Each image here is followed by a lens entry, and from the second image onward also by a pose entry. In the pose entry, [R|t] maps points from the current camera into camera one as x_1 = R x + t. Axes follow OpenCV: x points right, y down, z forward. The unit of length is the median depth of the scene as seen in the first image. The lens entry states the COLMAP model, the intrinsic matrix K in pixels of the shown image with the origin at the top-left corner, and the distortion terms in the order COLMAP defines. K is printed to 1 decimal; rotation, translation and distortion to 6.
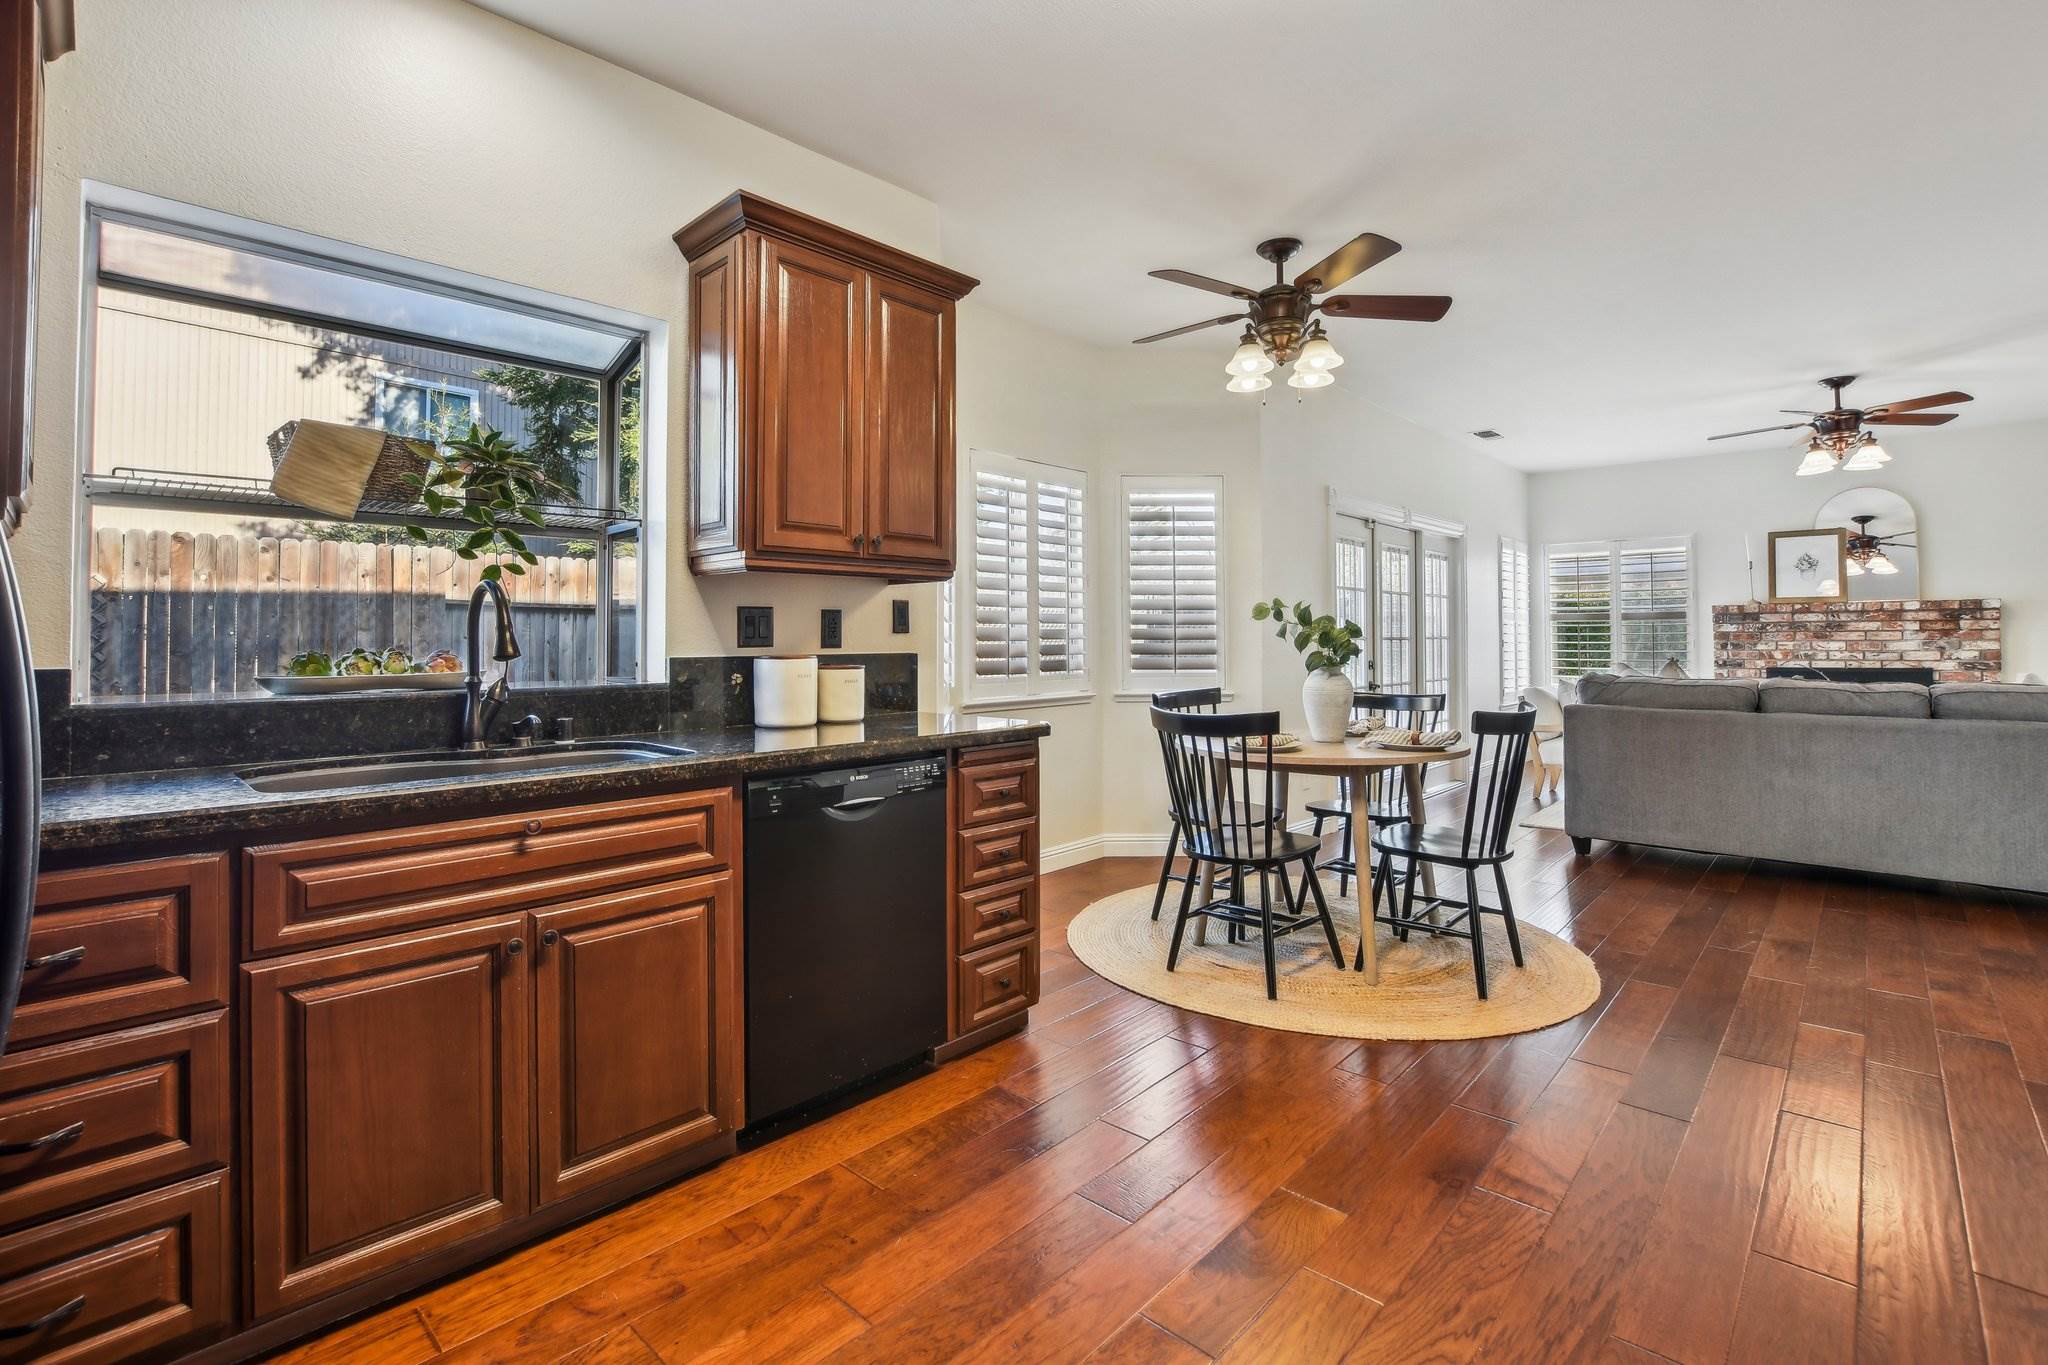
lens RADIAL K [[899.2, 0, 1114.0], [0, 899.2, 633.3], [0, 0, 1]] dist [-0.005633, -0.001791]
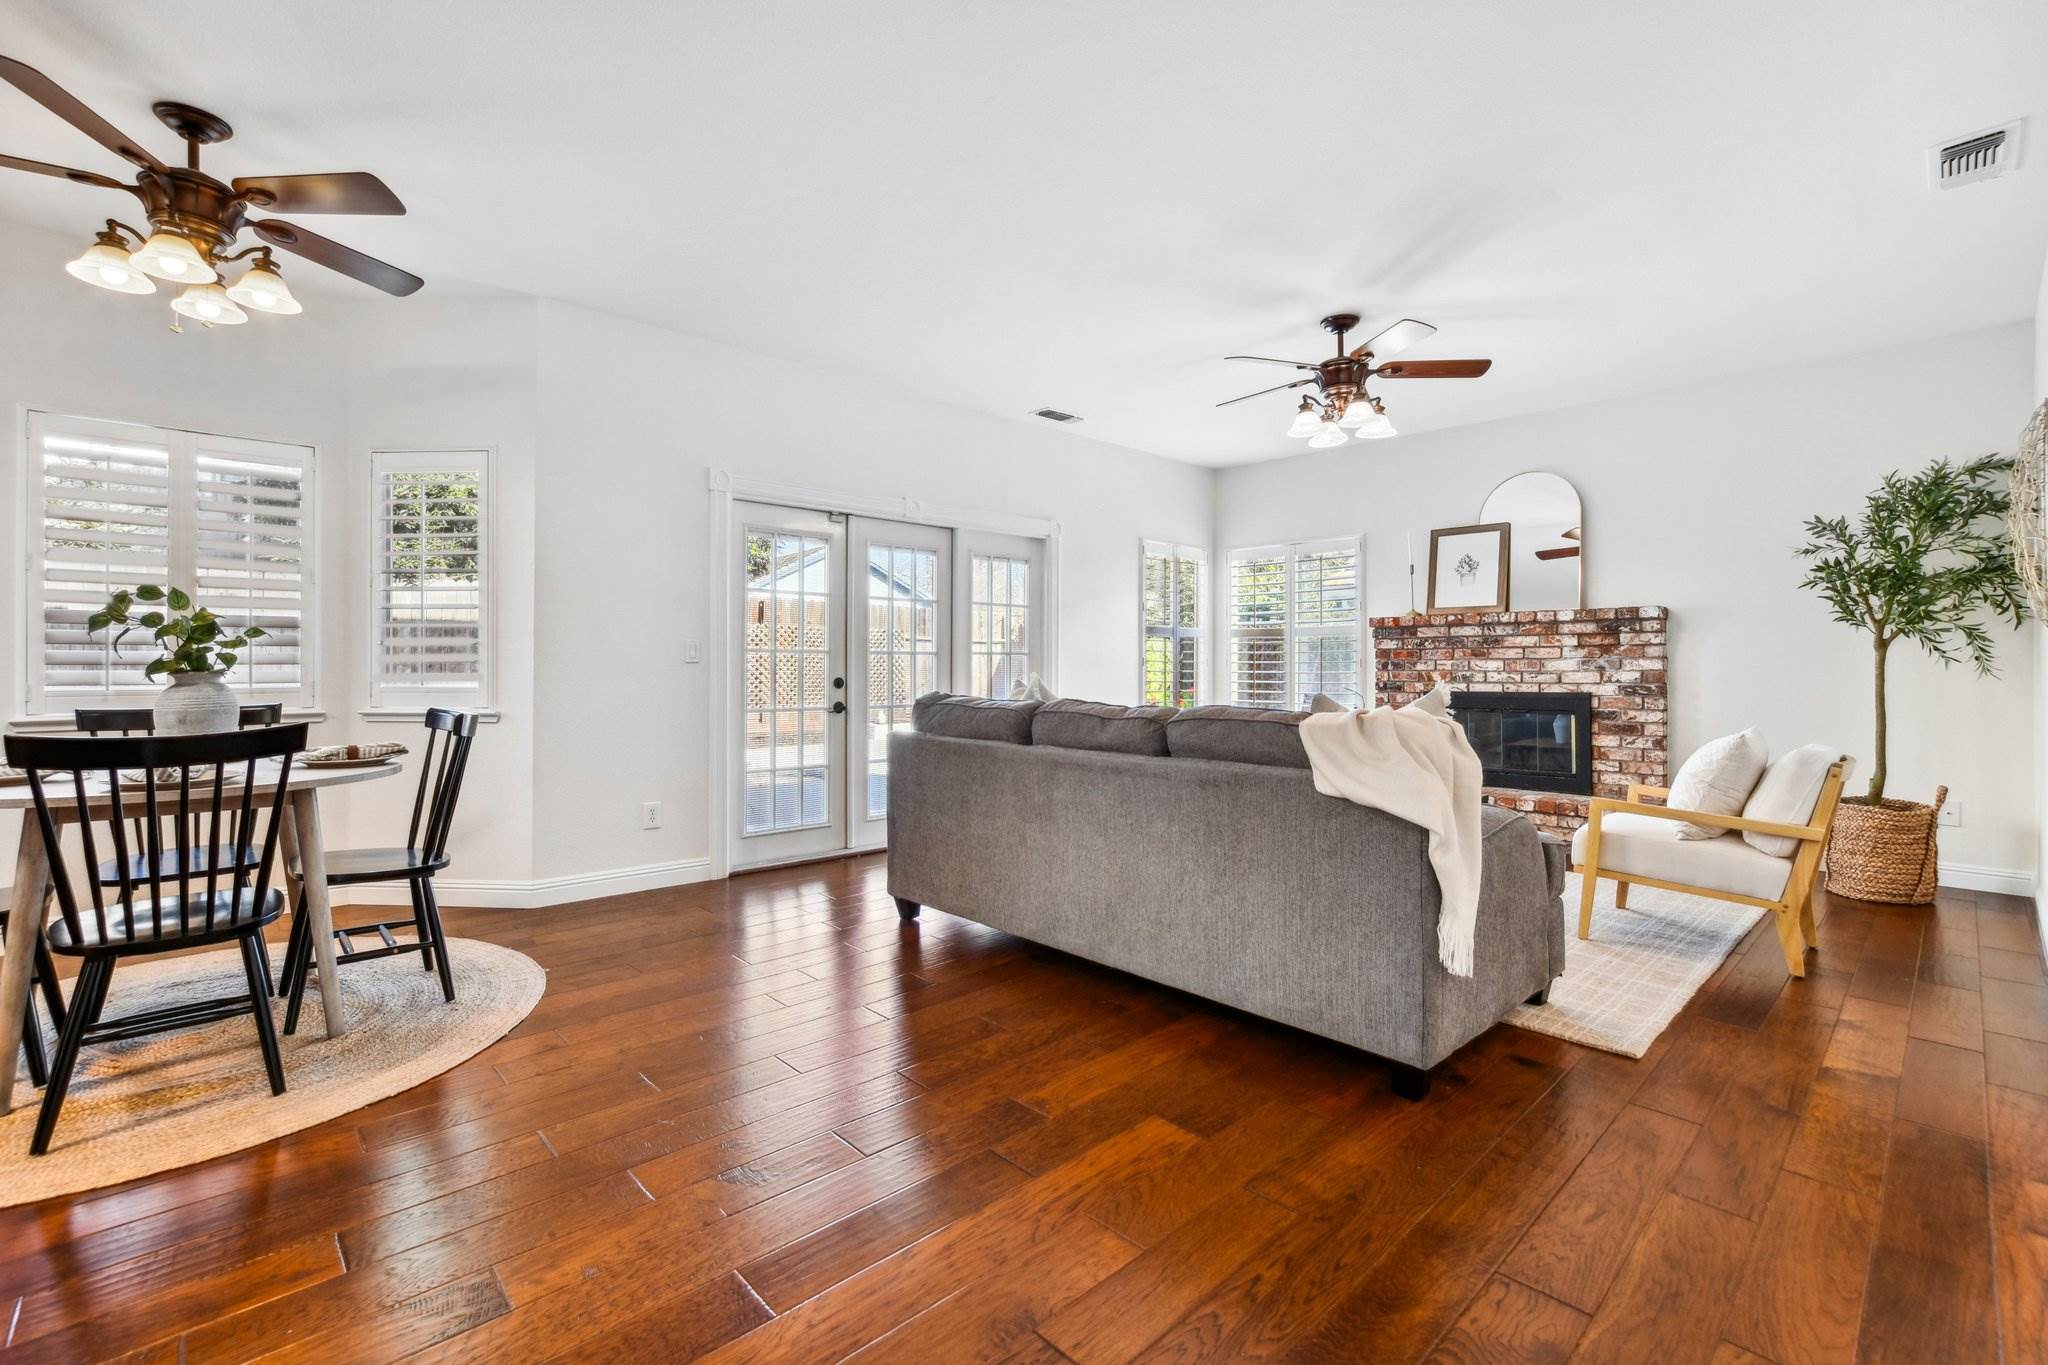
lens RADIAL K [[899.2, 0, 1019.8], [0, 899.2, 678.5], [0, 0, 1]] dist [-0.005633, -0.001791]
pose [[0.997410, 0.005620, -0.071711, 0.448781], [-0.004020, 0.999740, 0.022445, 0.009600], [0.071819, -0.022098, 0.997173, 0.147043]]
